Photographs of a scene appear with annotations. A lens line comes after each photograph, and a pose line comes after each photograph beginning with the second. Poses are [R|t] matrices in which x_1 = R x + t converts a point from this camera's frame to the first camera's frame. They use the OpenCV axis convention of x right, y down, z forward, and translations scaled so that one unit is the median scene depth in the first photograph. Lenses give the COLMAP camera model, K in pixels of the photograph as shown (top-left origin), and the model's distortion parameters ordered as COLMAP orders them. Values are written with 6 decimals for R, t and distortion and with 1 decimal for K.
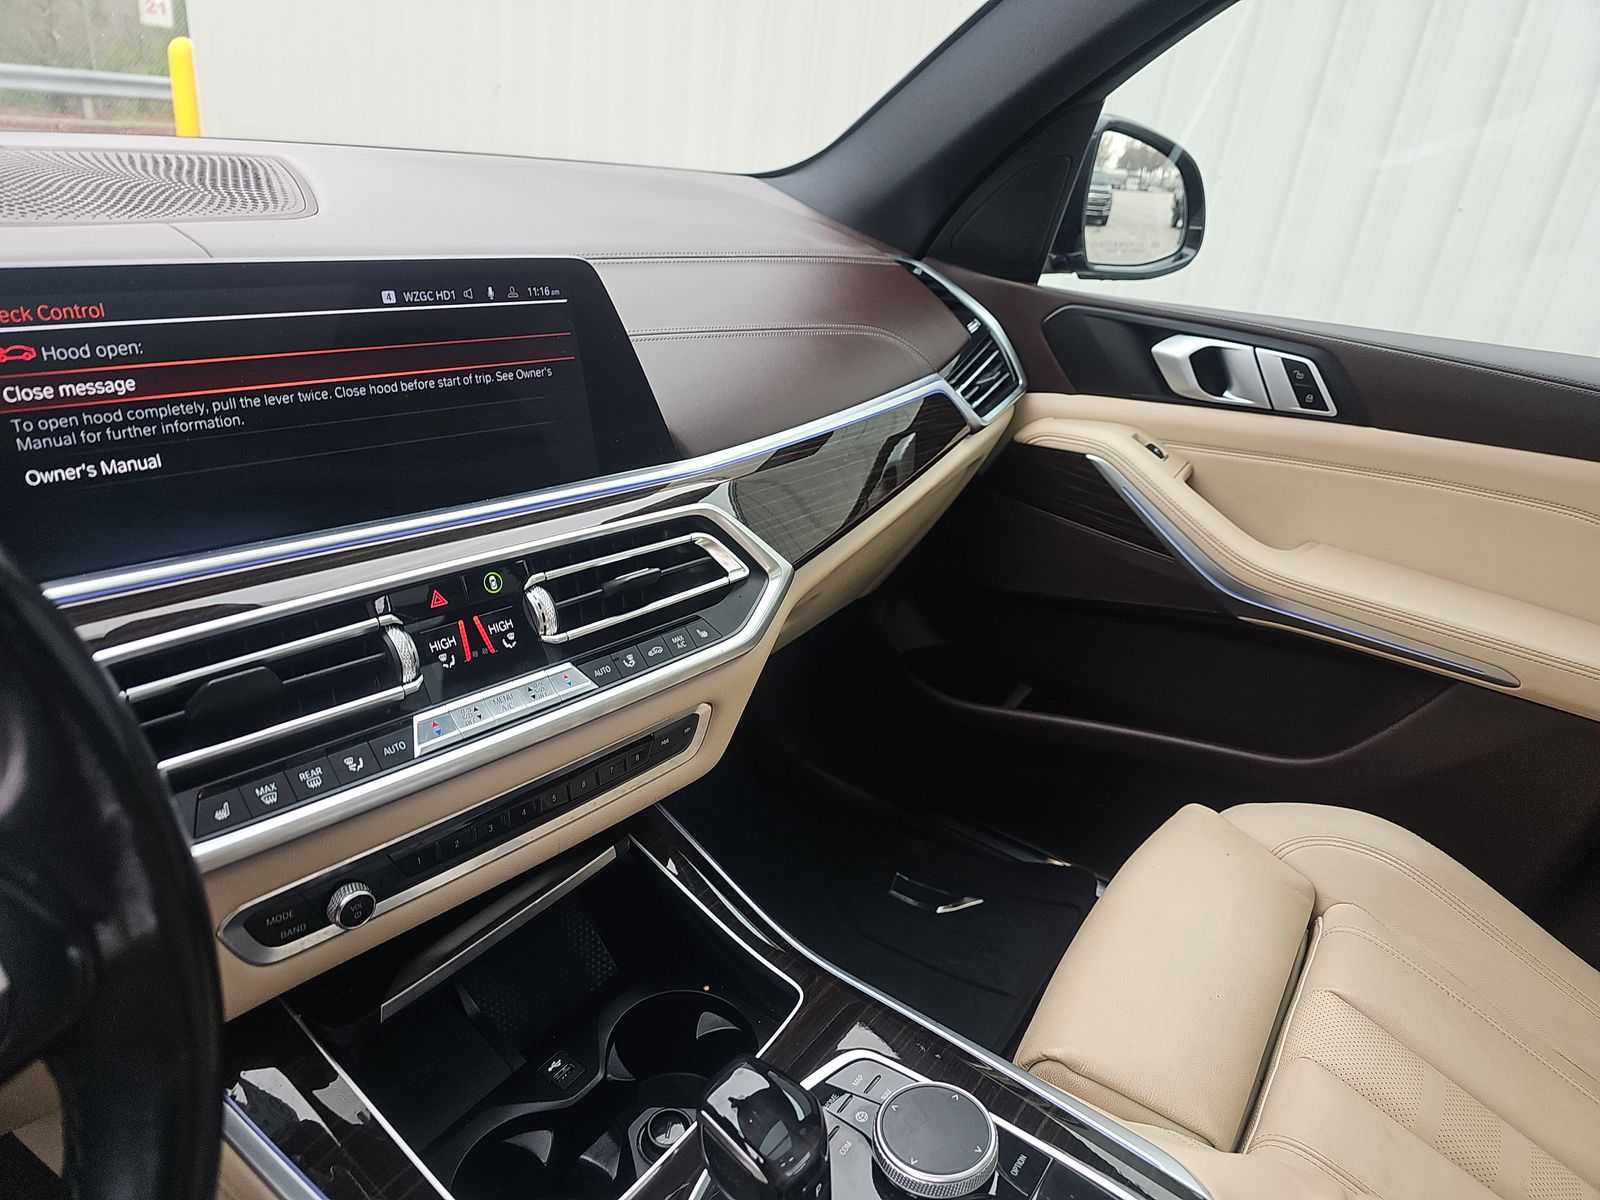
lens RADIAL K [[1081.2, 0, 804.3], [0, 1081.2, 589.8], [0, 0, 1]] dist [0.048390, -0.048613]
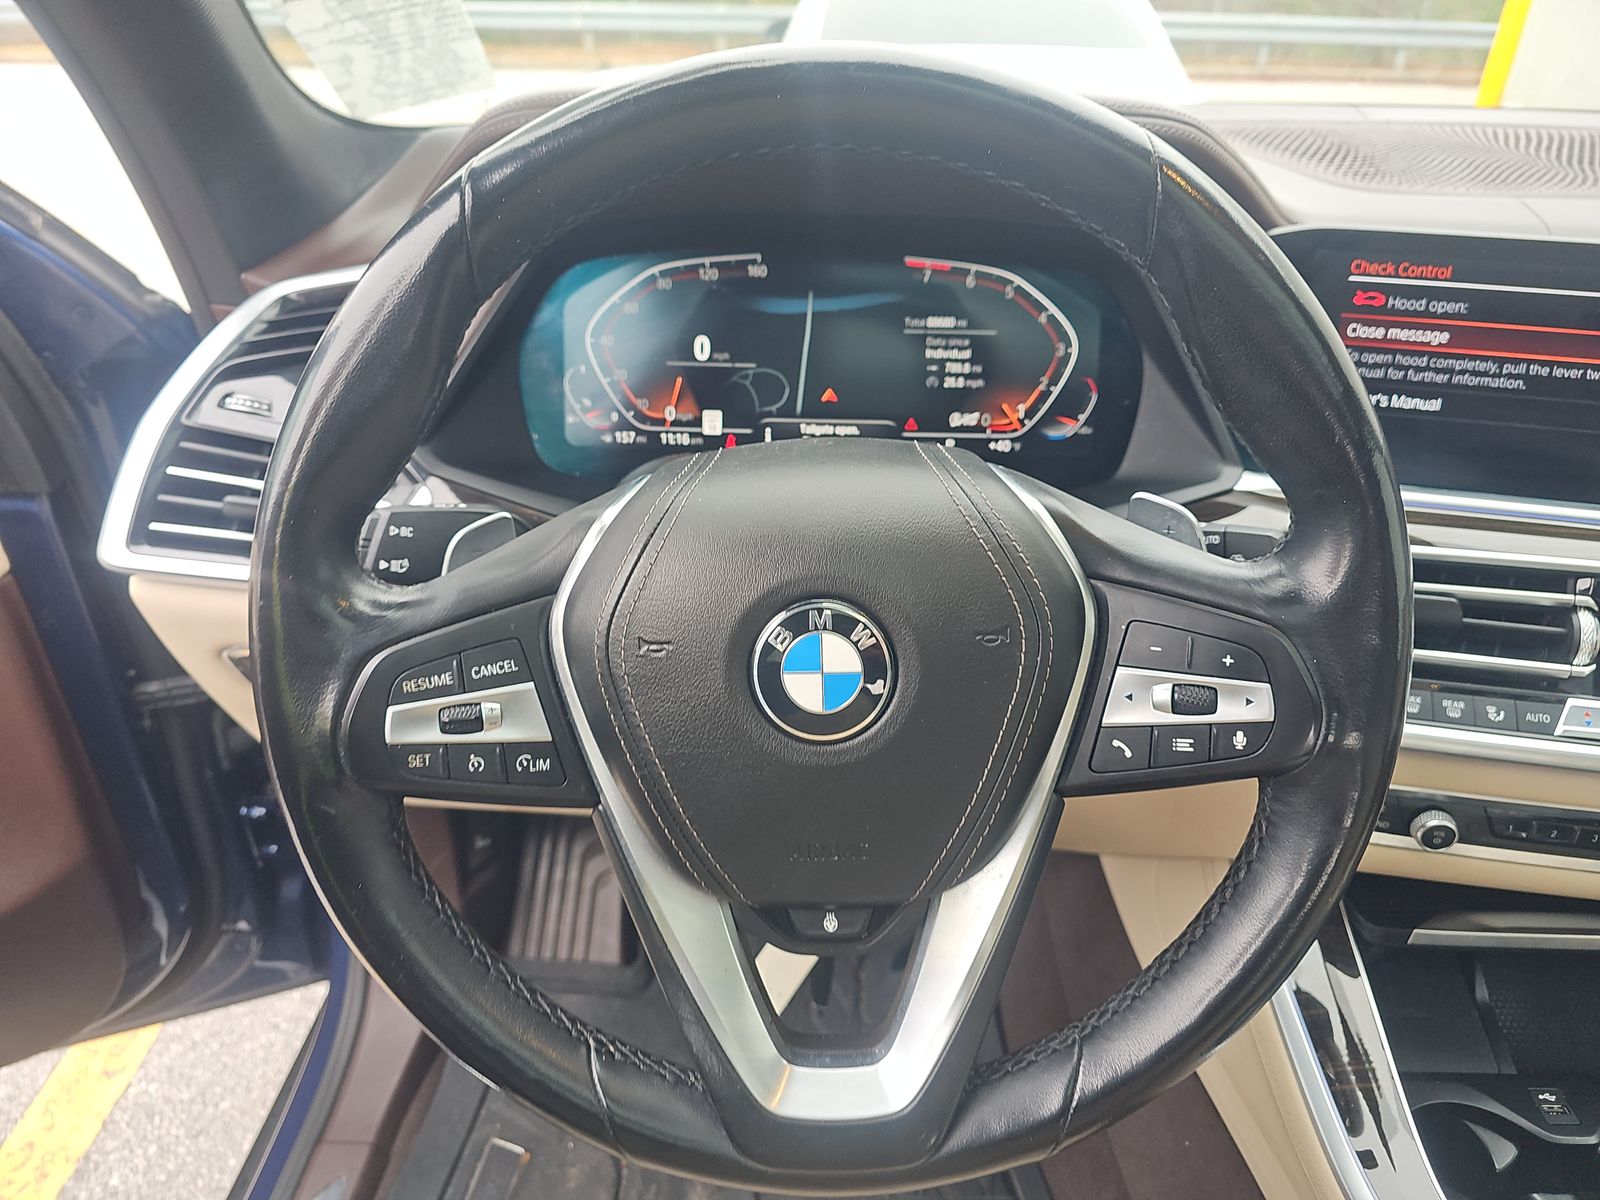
lens RADIAL K [[1081.2, 0, 804.3], [0, 1081.2, 589.8], [0, 0, 1]] dist [0.048390, -0.048613]
pose [[0.540824, 0.340238, -0.769251, 0.006805], [-0.312812, 0.930300, 0.191546, 0.051290], [0.780806, 0.137038, 0.609560, -0.201660]]
